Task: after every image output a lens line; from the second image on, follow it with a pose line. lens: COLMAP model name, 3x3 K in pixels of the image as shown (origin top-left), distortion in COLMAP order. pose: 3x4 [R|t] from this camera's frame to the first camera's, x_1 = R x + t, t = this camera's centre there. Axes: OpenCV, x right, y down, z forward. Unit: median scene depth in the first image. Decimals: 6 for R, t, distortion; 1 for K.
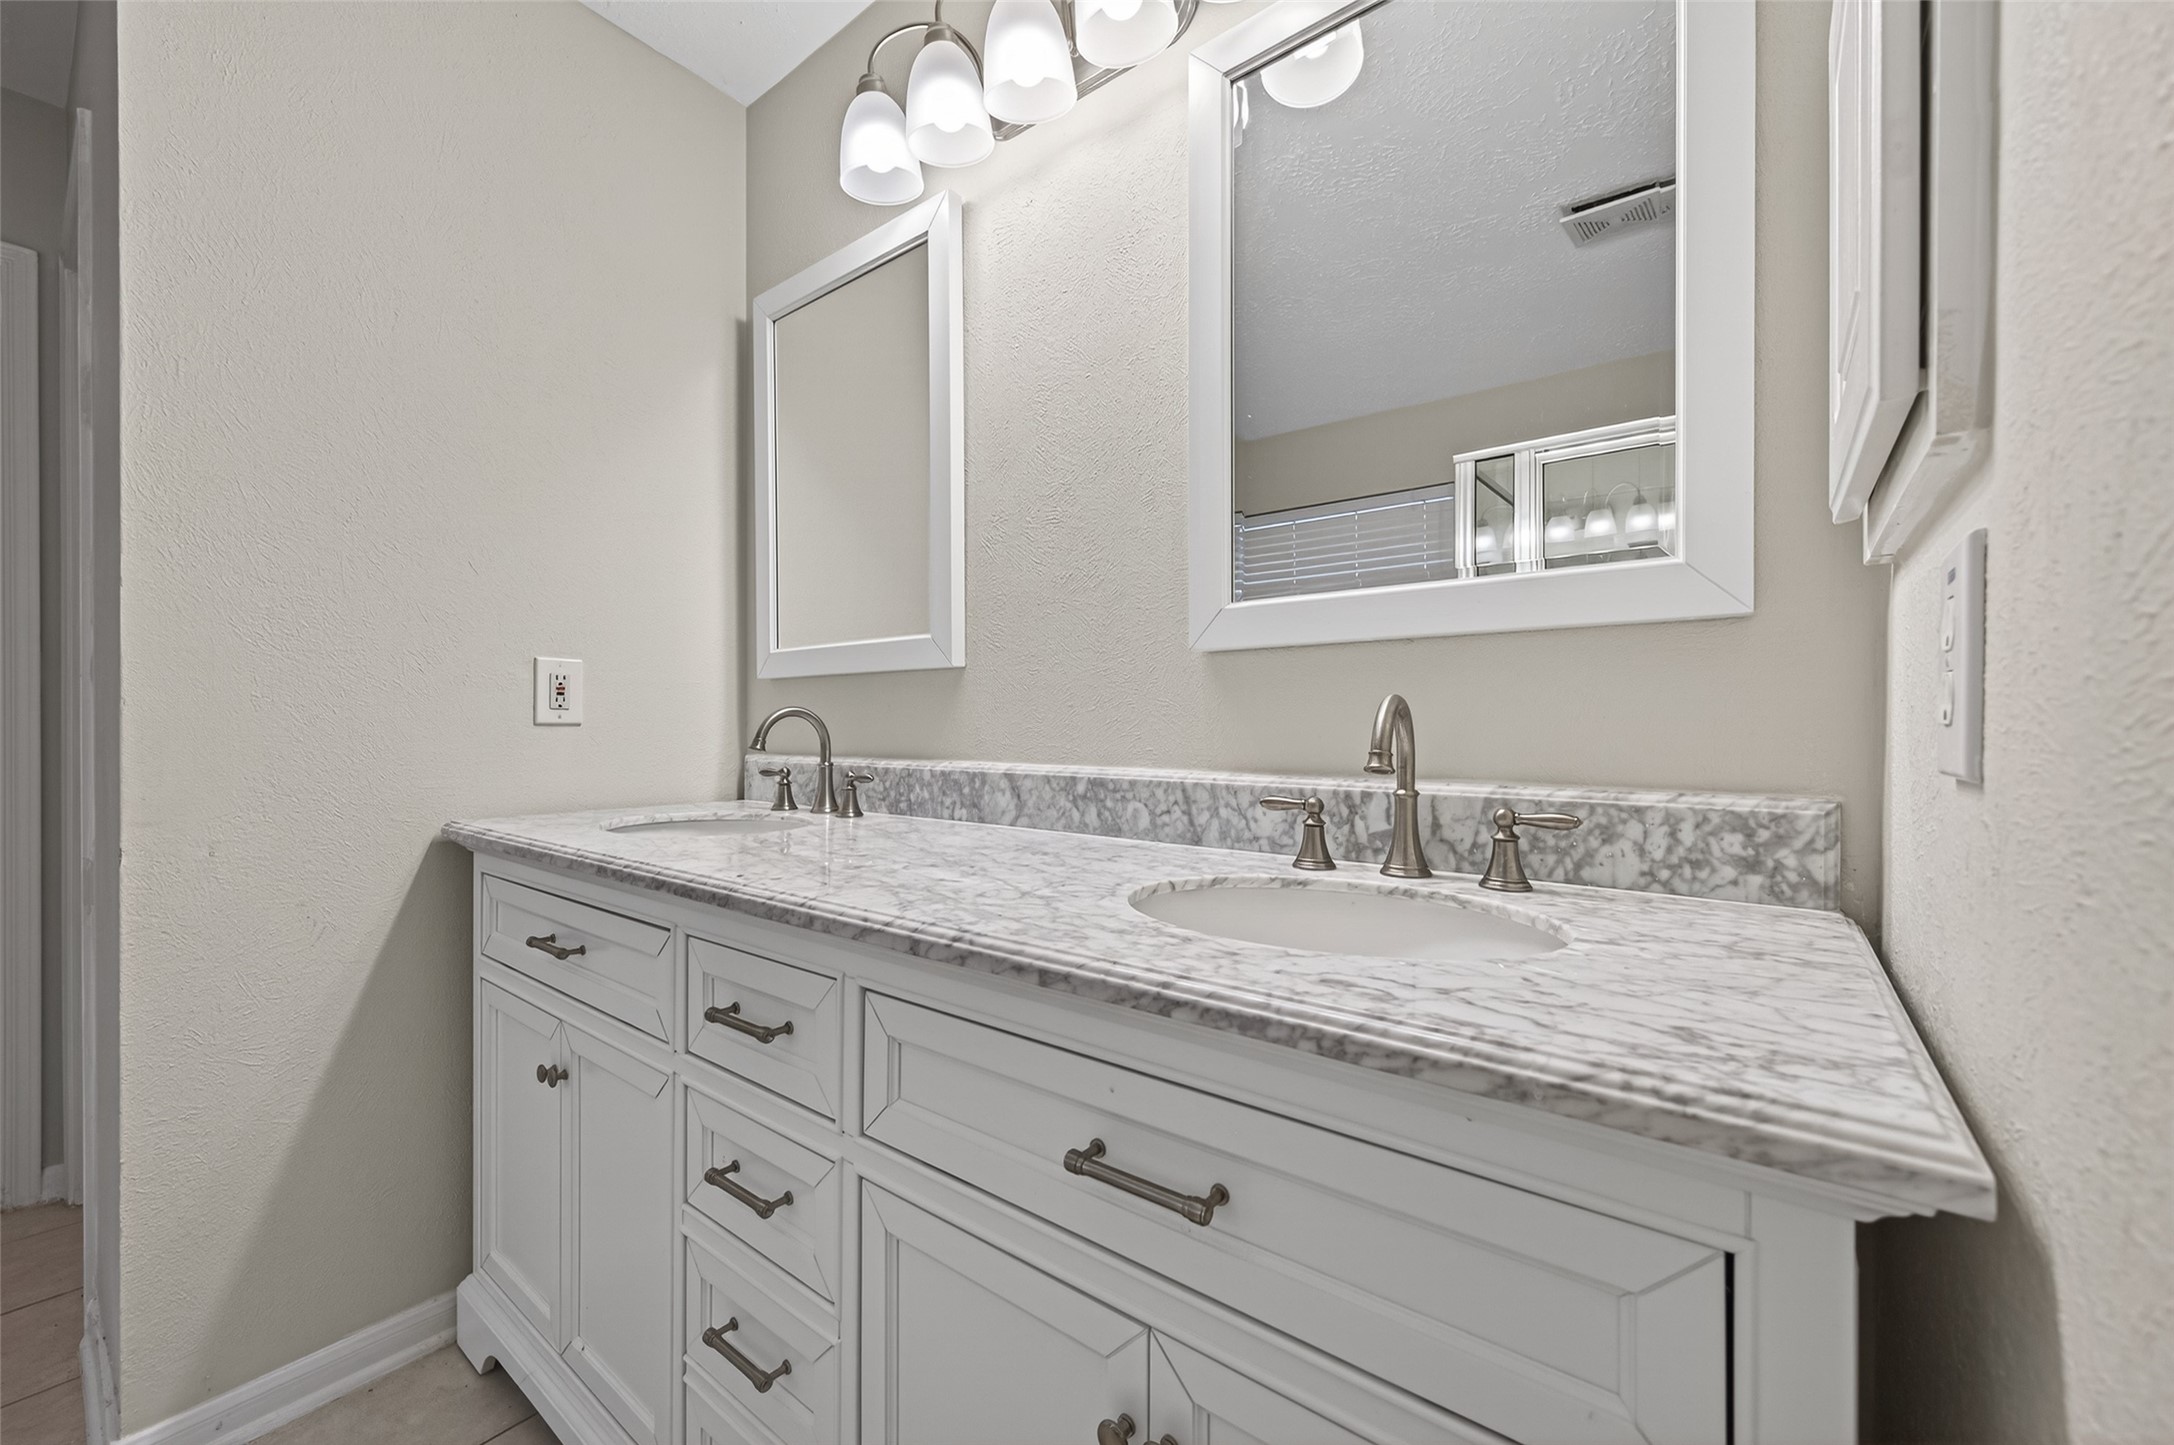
lens RADIAL K [[843.7, 0, 1089.2], [0, 843.7, 729.5], [0, 0, 1]] dist [0.010286, -0.000247]
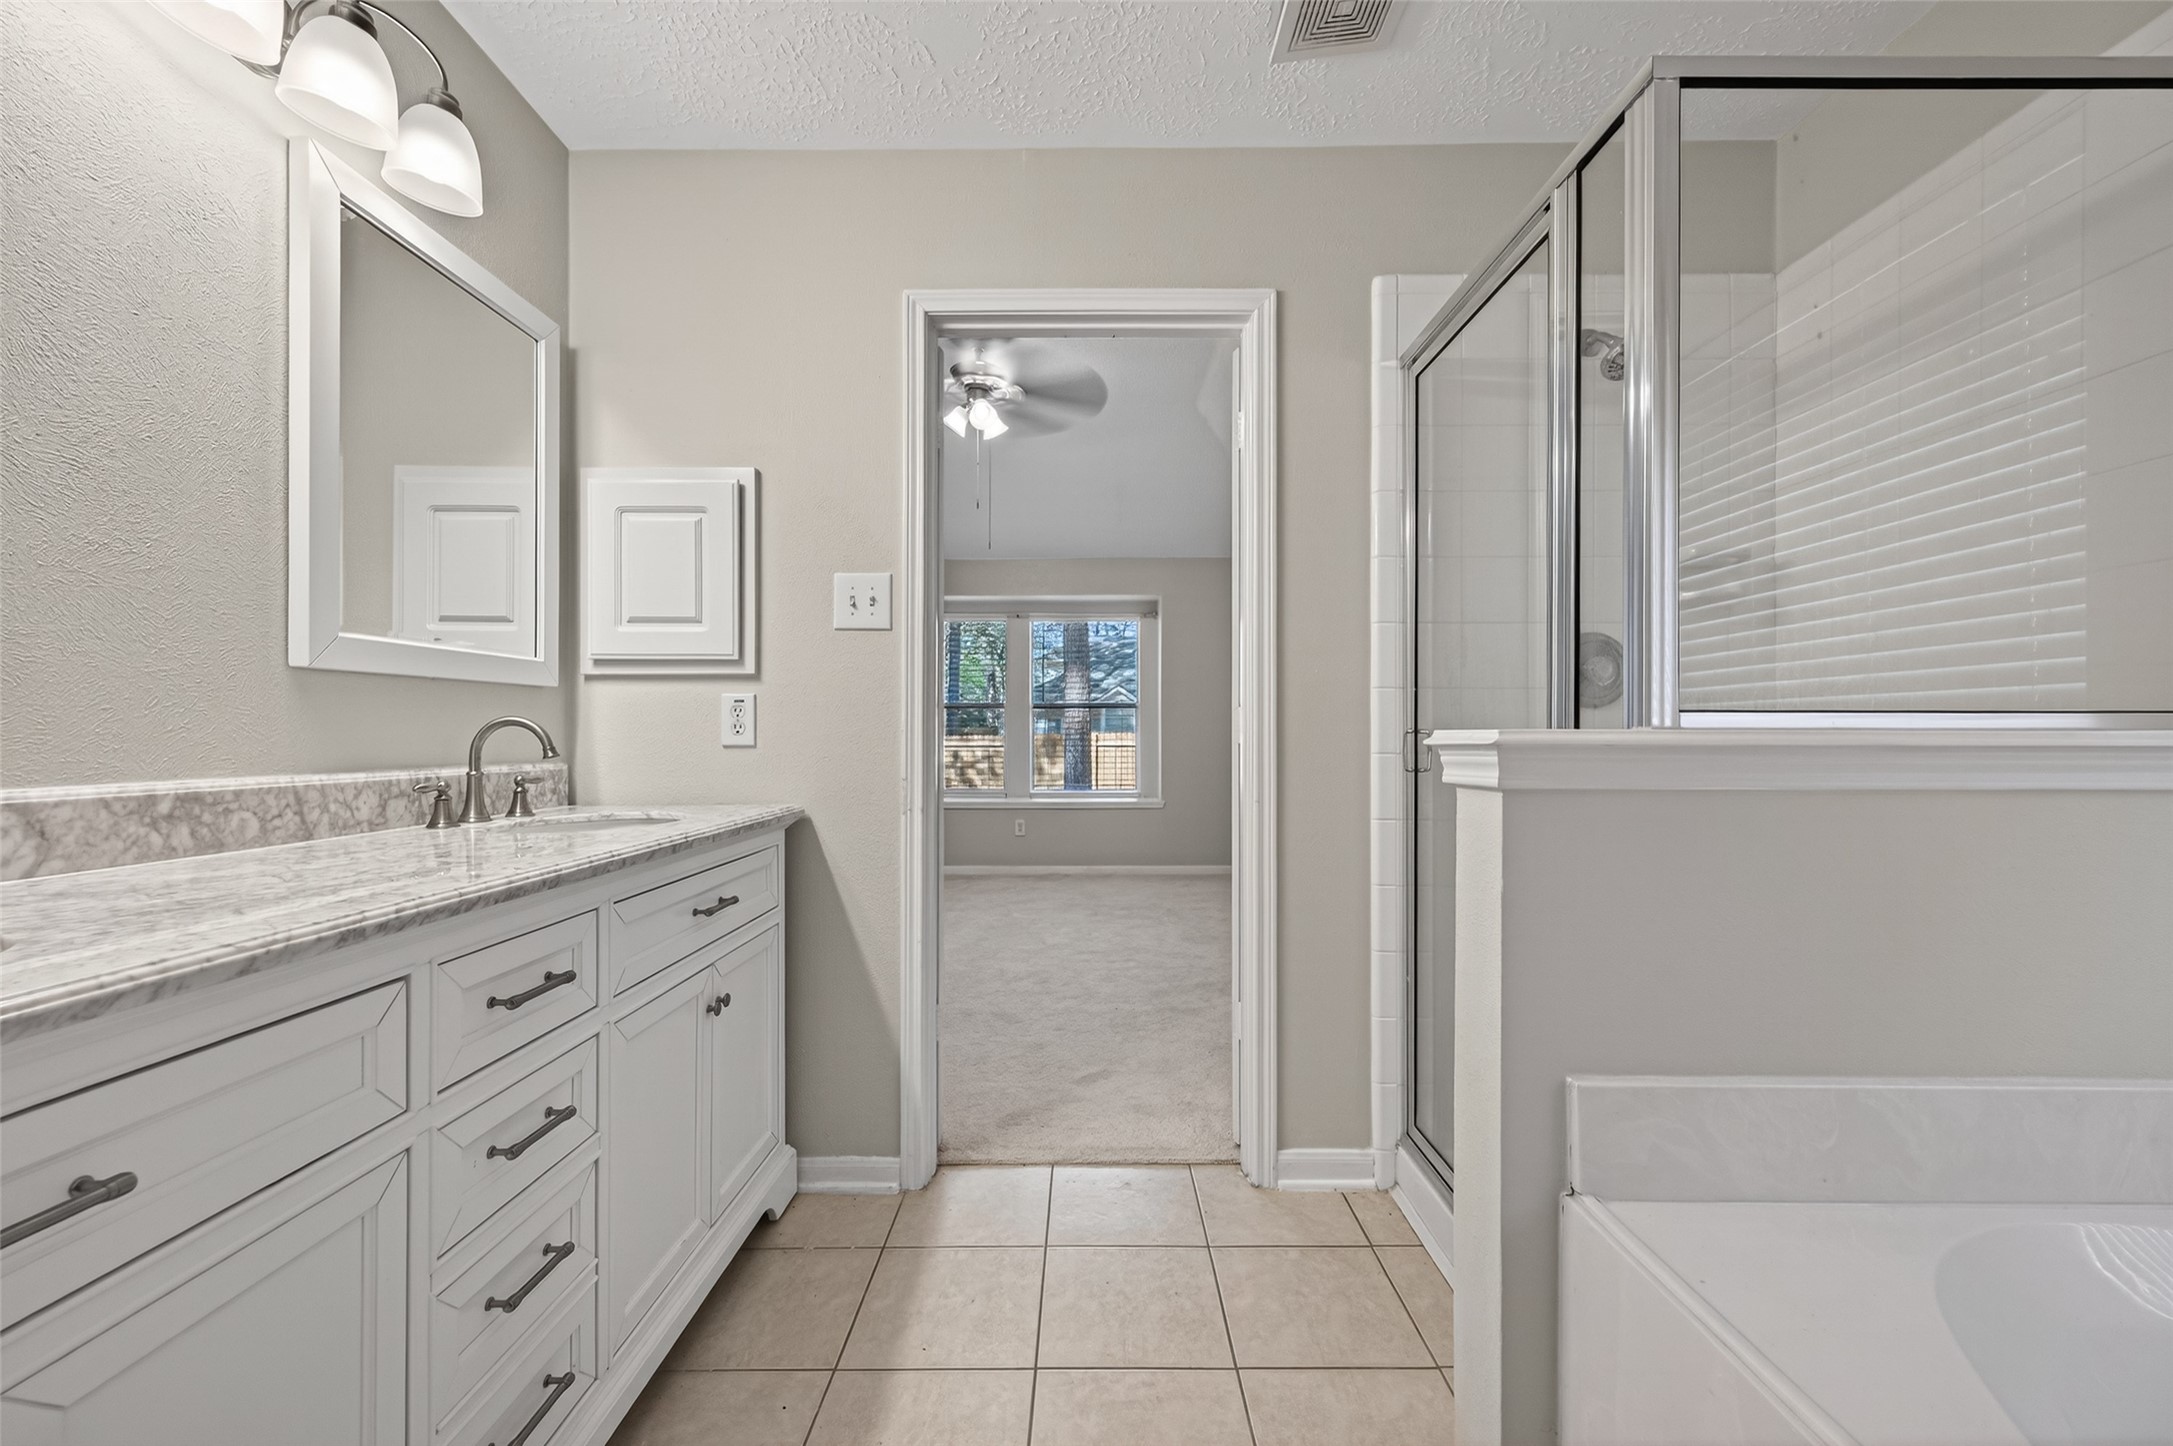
lens RADIAL K [[879.6, 0, 1086.4], [0, 879.6, 677.8], [0, 0, 1]] dist [-0.000592, -0.000076]
pose [[-0.612982, 0.044225, 0.788858, -1.406633], [-0.005868, 0.998150, -0.060519, -0.015048], [-0.790075, -0.041726, -0.611588, 0.873421]]
